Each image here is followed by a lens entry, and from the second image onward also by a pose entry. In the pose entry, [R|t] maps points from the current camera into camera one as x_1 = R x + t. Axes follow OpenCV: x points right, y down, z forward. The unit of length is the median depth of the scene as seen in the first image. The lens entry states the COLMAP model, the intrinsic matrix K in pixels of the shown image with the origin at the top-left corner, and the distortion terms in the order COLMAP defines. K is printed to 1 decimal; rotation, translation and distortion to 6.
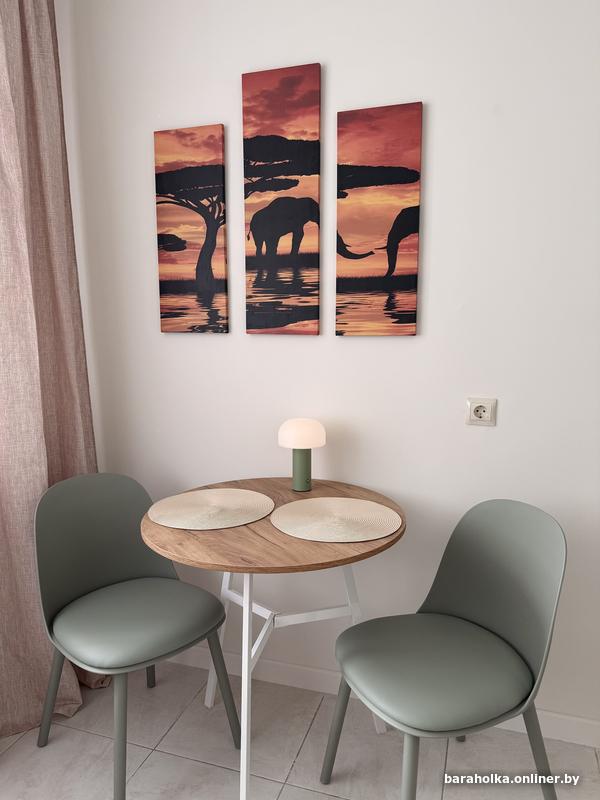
lens RADIAL K [[564.6, 0, 312.5], [0, 564.6, 414.8], [0, 0, 1]] dist [0.021709, -0.022915]
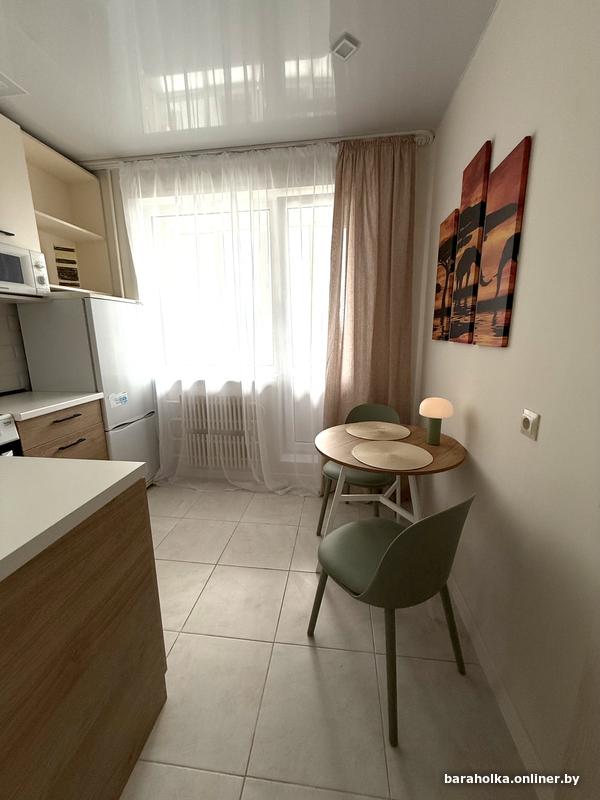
lens RADIAL K [[318.5, 0, 295.6], [0, 318.5, 402.4], [0, 0, 1]] dist [-0.001577, 0.000127]
pose [[0.180259, 0.209592, -0.961030, 0.739864], [-0.138293, 0.972730, 0.186204, -0.088336], [0.973849, 0.099339, 0.204328, 0.436295]]
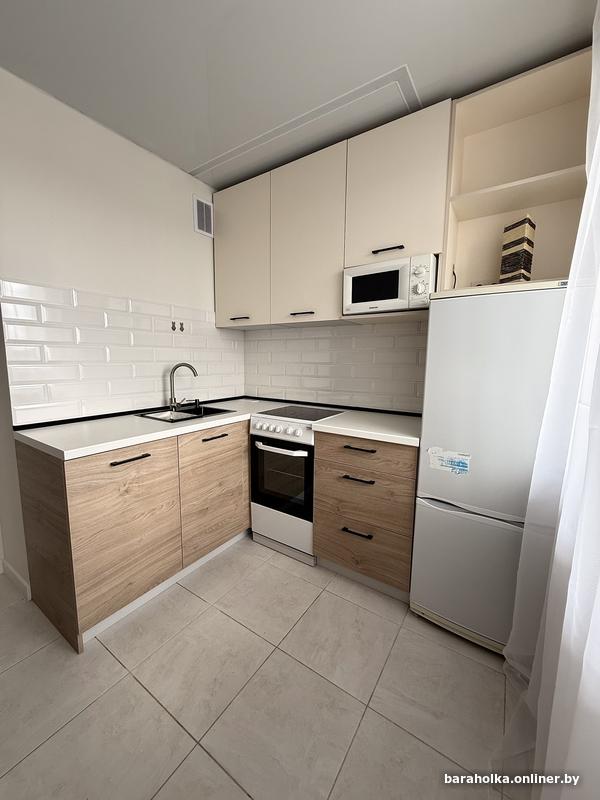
lens RADIAL K [[318.5, 0, 301.8], [0, 318.5, 399.1], [0, 0, 1]] dist [-0.001577, 0.000127]
pose [[-0.962128, -0.042568, 0.269253, -0.513936], [0.033018, 0.962262, 0.270115, -0.125883], [-0.270590, 0.268776, -0.924414, 0.775365]]
